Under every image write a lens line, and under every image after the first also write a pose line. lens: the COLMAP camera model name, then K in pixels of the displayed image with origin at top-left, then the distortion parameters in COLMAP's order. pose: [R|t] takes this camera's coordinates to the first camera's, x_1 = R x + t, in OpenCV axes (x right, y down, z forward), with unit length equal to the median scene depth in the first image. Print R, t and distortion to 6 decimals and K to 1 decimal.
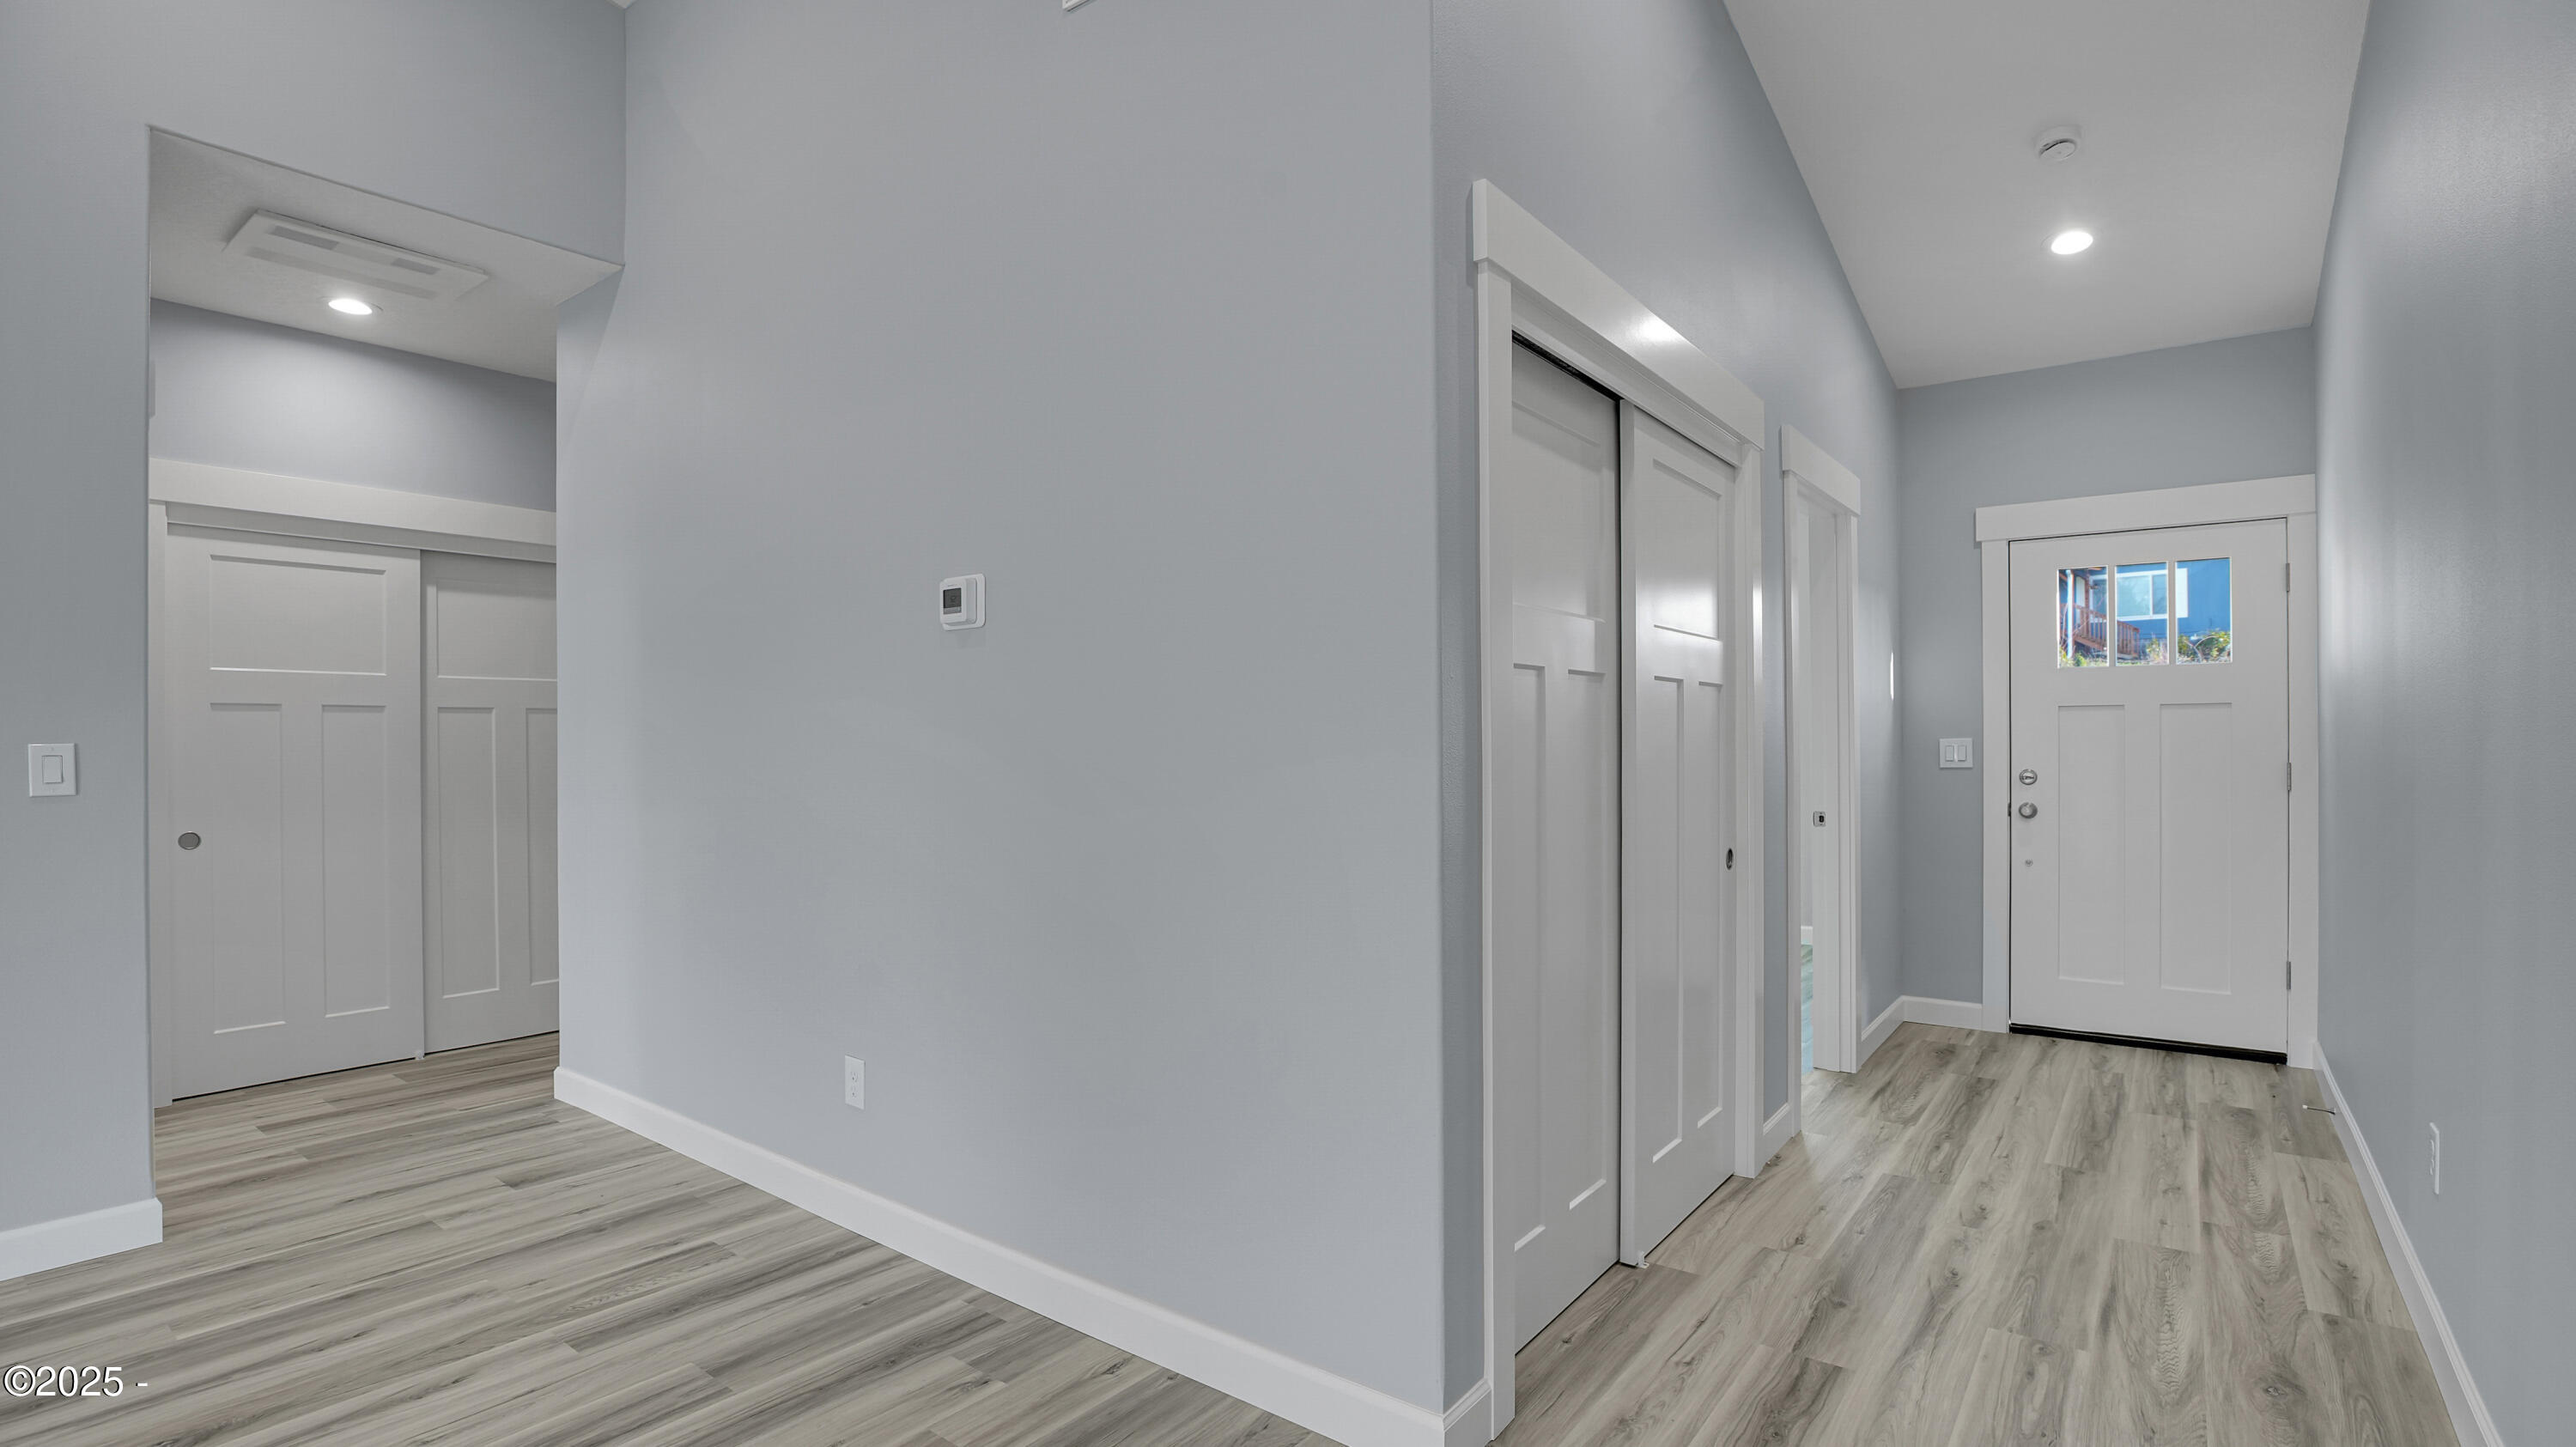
lens RADIAL K [[1197.2, 0, 1277.2], [0, 1197.2, 755.3], [0, 0, 1]] dist [-0.049324, 0.014301]
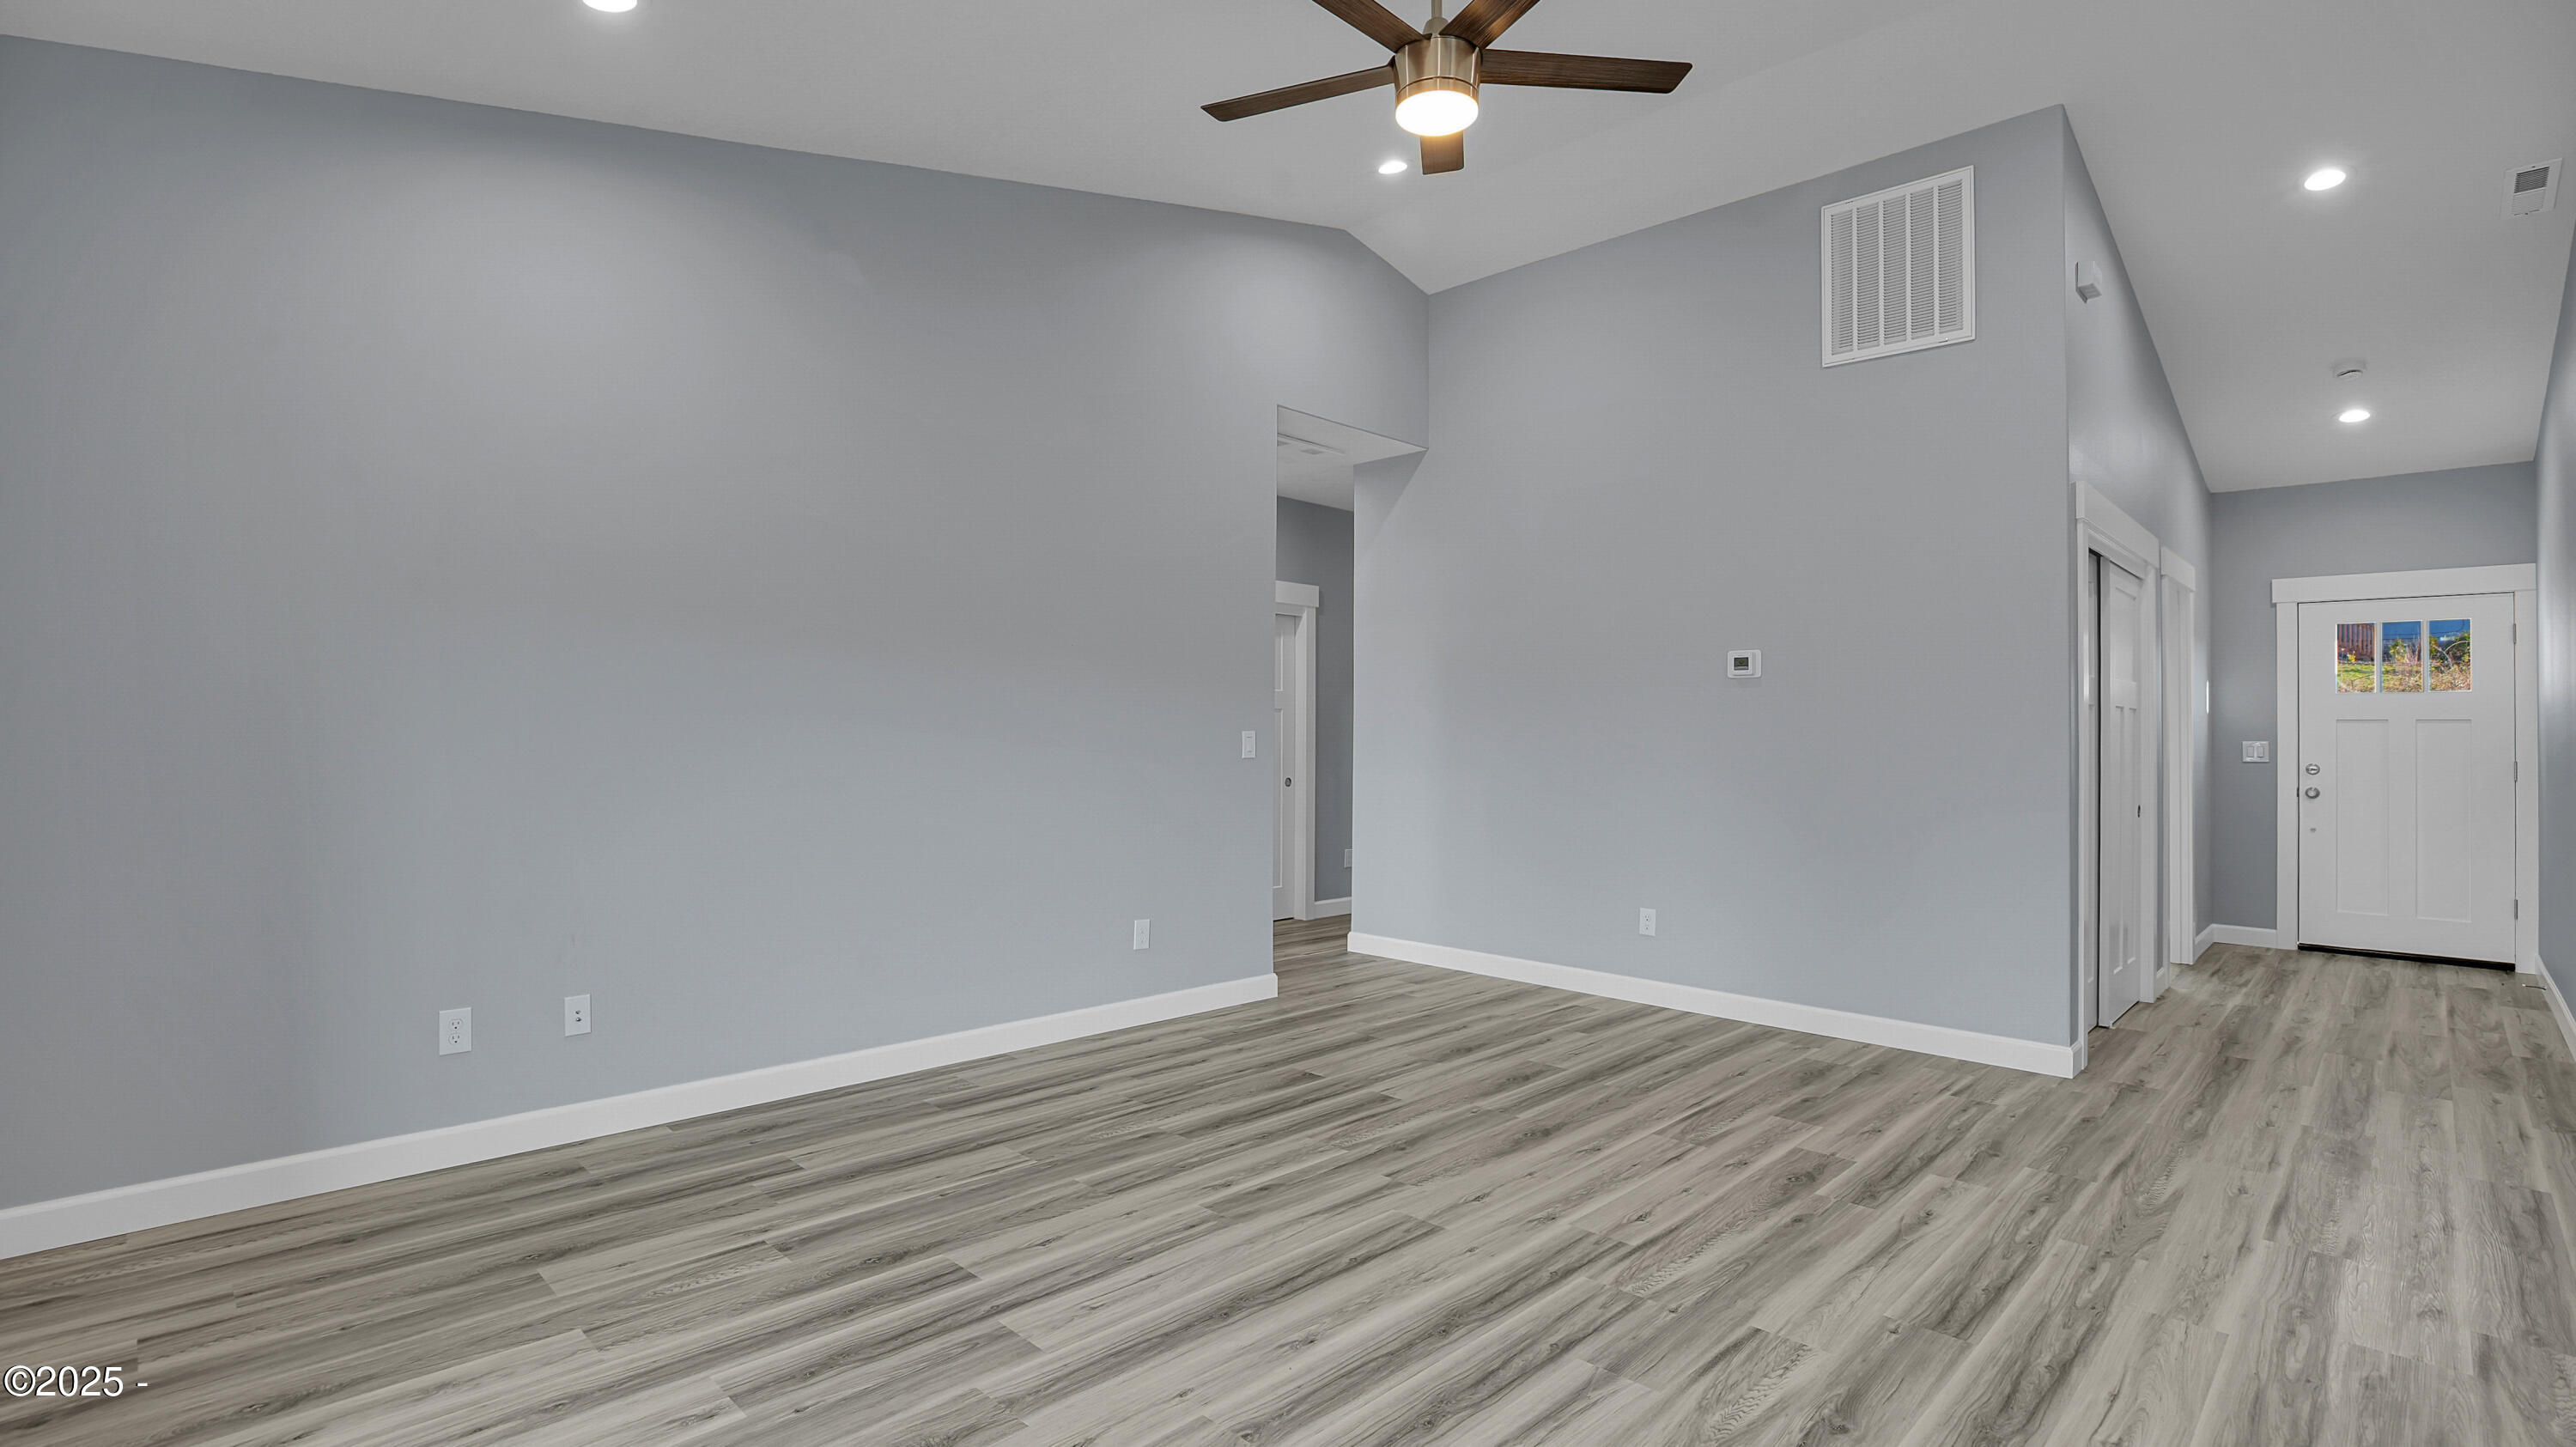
lens RADIAL K [[1191.2, 0, 1282.5], [0, 1191.2, 720.8], [0, 0, 1]] dist [-0.045371, 0.011904]
pose [[0.992084, 0.012069, -0.124992, -0.586864], [-0.014794, 0.999672, -0.020894, 0.010662], [0.124699, 0.022577, 0.991938, -0.755543]]
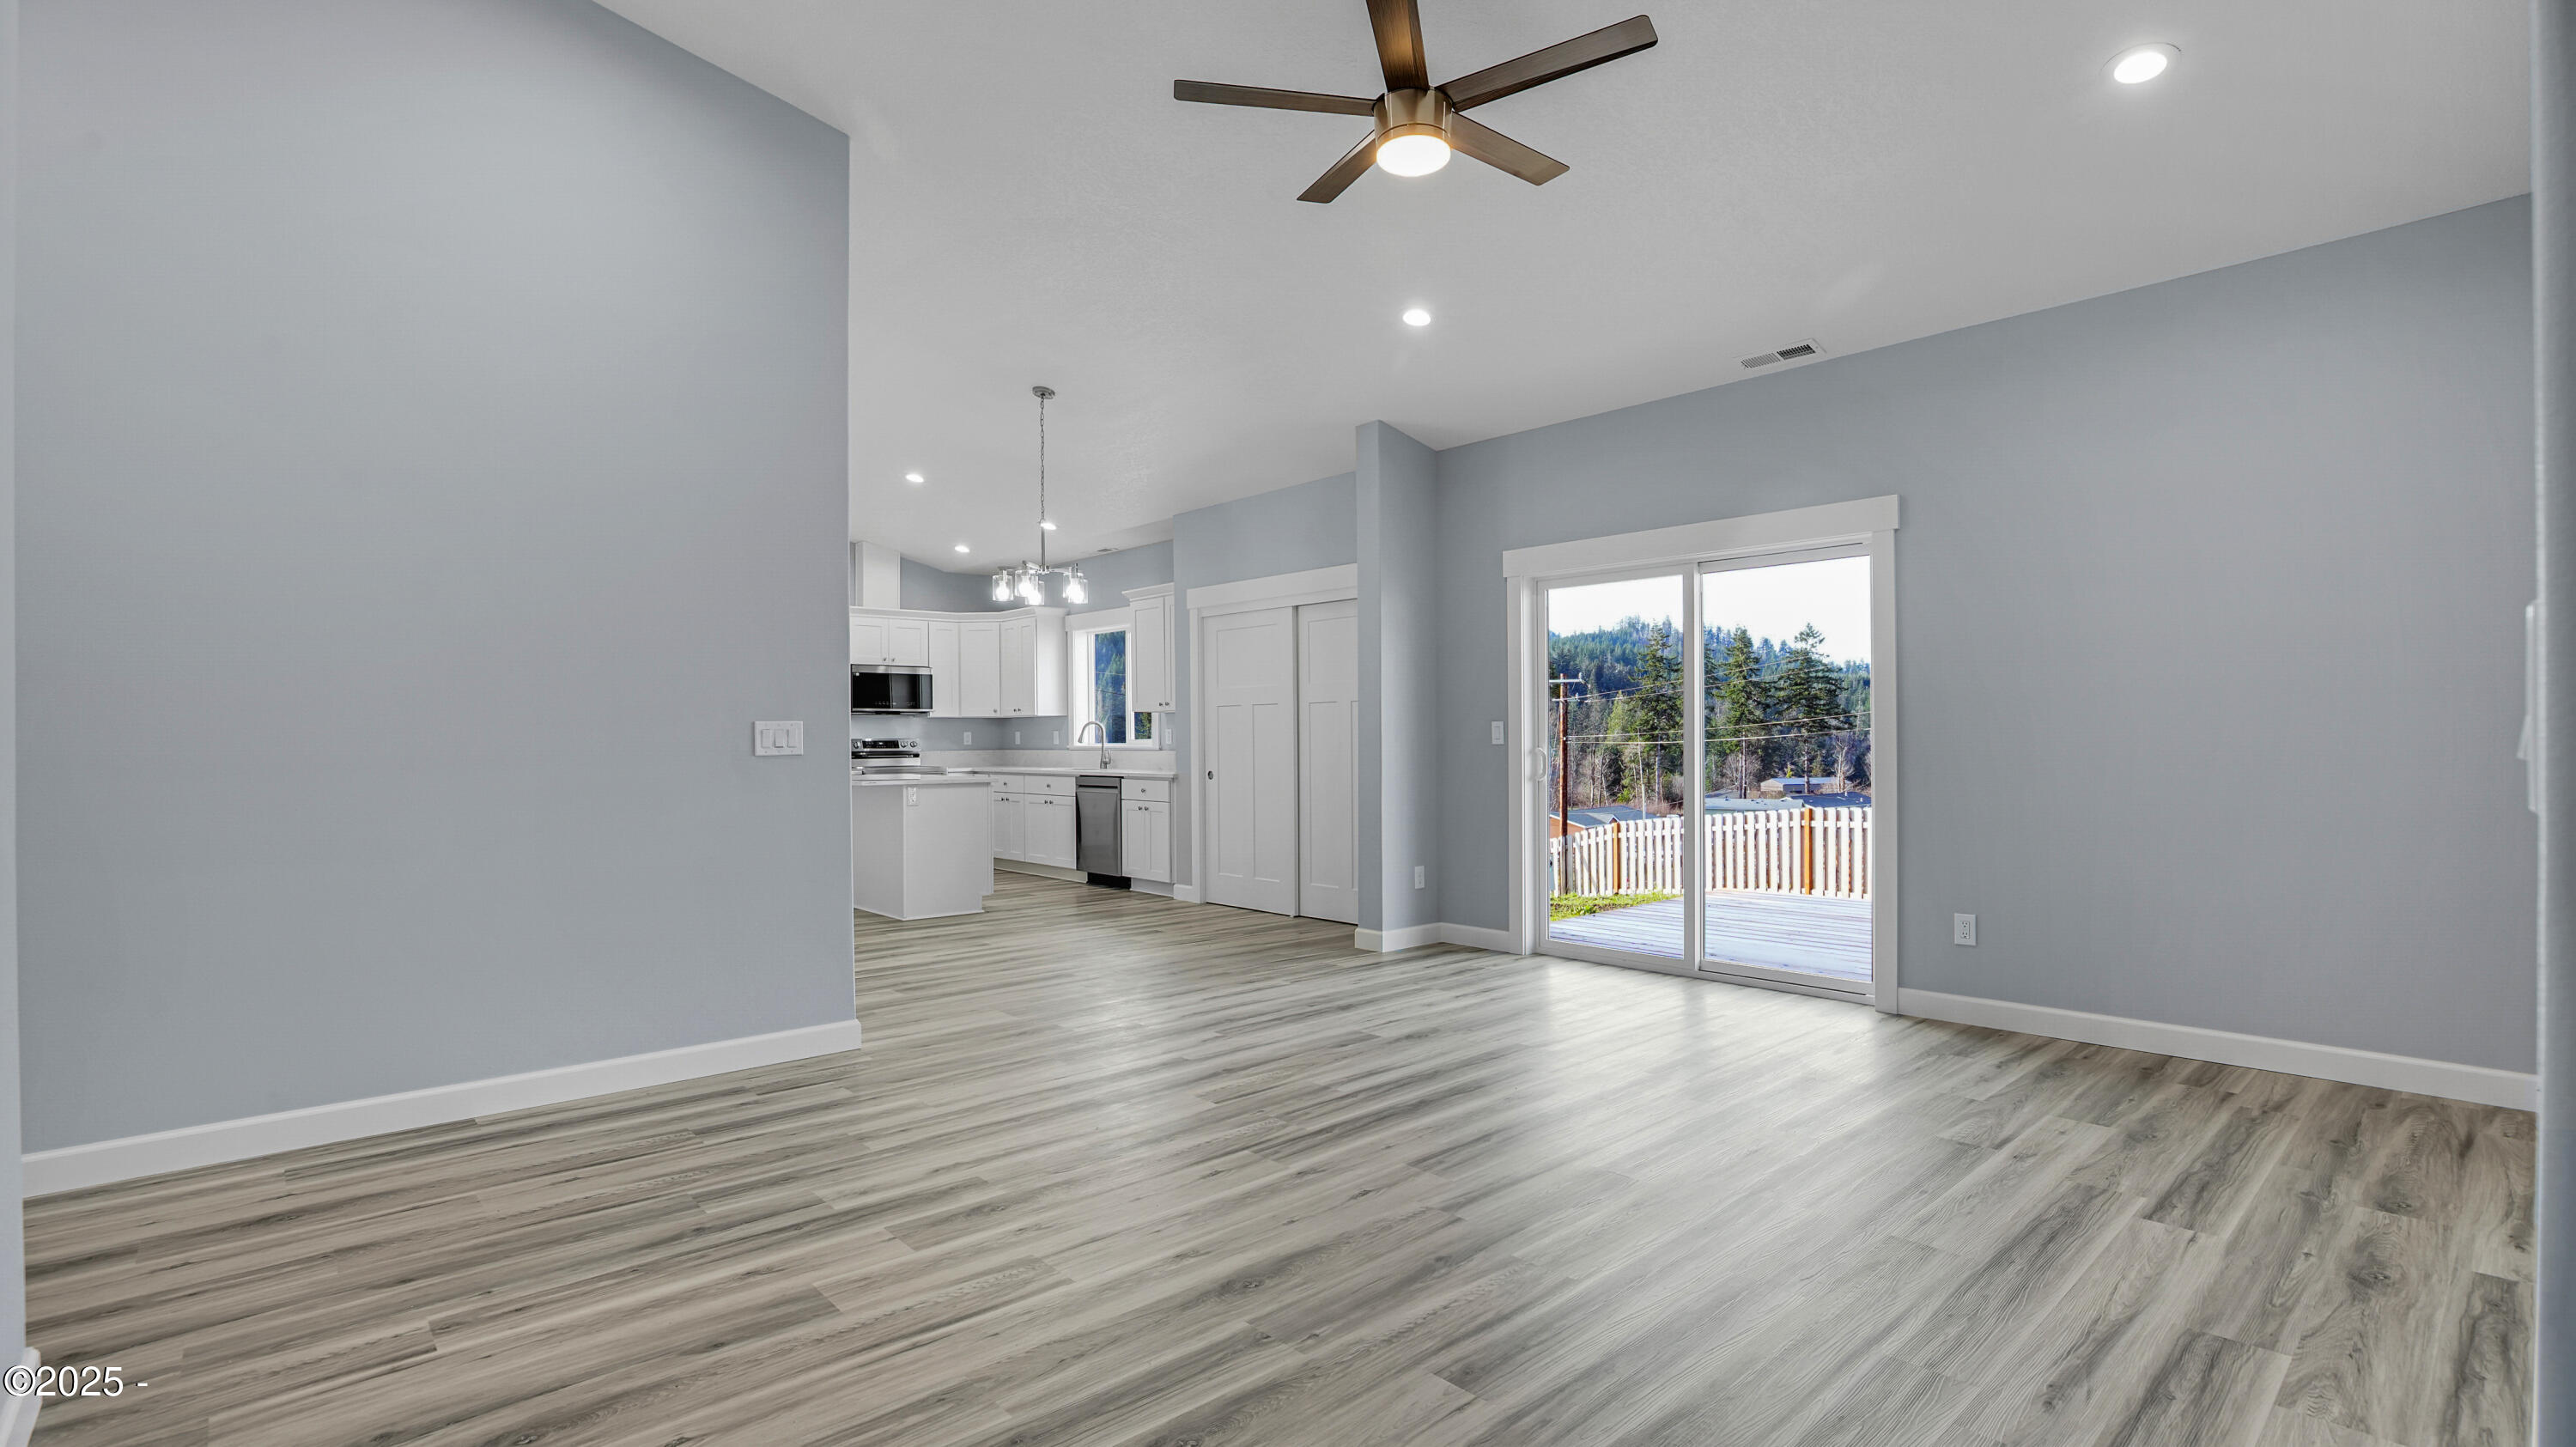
lens RADIAL K [[1184.9, 0, 1274.2], [0, 1184.9, 739.7], [0, 0, 1]] dist [-0.044262, 0.012285]
pose [[-0.981790, 0.011649, 0.189614, -0.649091], [0.014274, 0.999820, 0.012484, 0.009040], [-0.189434, 0.014963, -0.981779, 1.002504]]
